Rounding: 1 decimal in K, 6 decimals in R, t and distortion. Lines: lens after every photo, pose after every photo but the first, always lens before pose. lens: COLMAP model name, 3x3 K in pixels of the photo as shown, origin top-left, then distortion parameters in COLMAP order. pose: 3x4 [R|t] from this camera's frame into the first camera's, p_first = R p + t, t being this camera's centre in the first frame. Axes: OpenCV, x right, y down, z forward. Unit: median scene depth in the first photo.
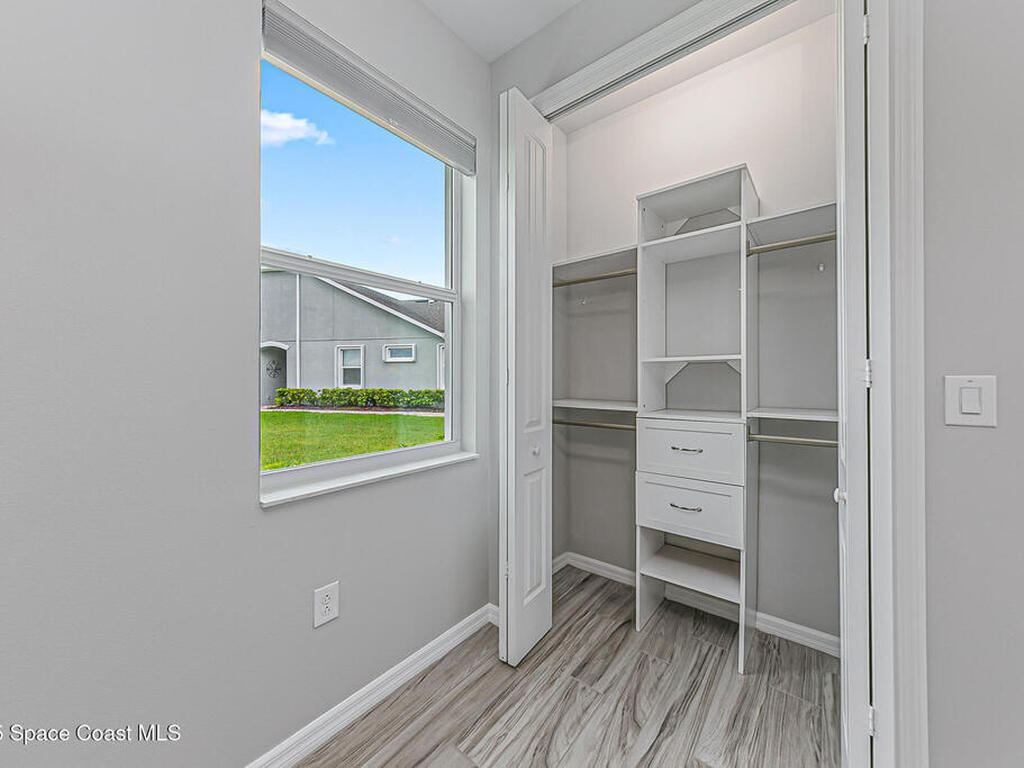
lens RADIAL K [[389.1, 0, 512.5], [0, 389.1, 375.5], [0, 0, 1]] dist [0.002610, 0.000320]
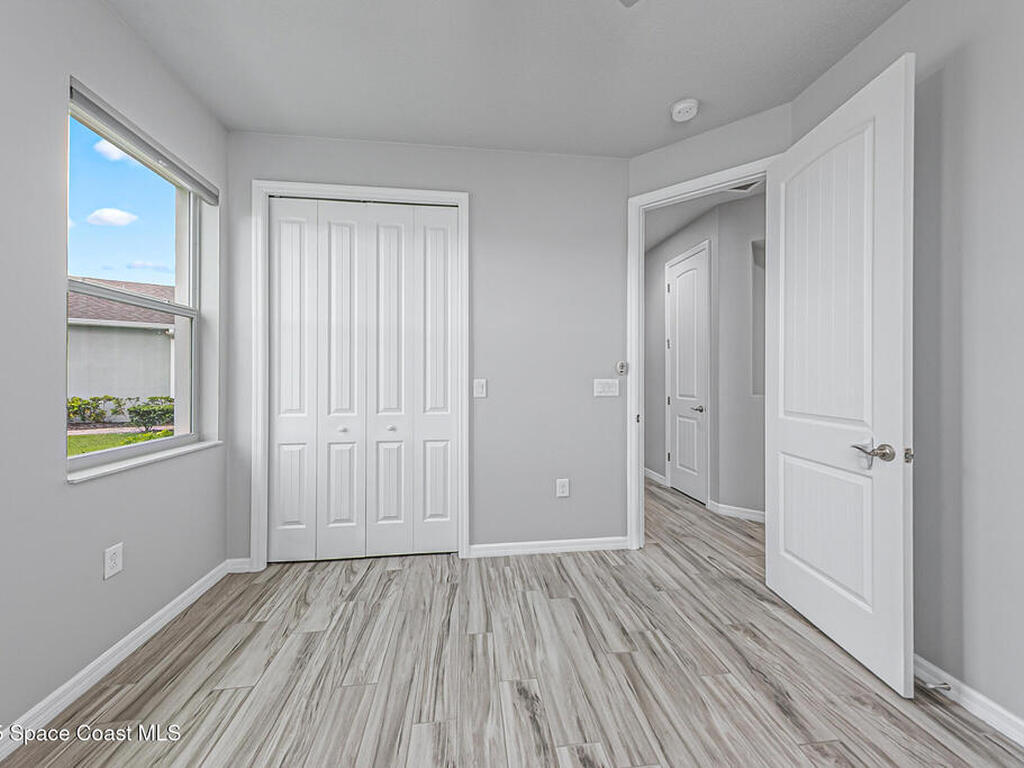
lens RADIAL K [[389.1, 0, 512.3], [0, 389.1, 379.6], [0, 0, 1]] dist [0.002610, 0.000320]
pose [[0.690638, 0.002399, 0.723197, -0.448514], [-0.005223, 0.999985, 0.001671, -0.006523], [-0.723182, -0.004931, 0.690640, -0.716346]]
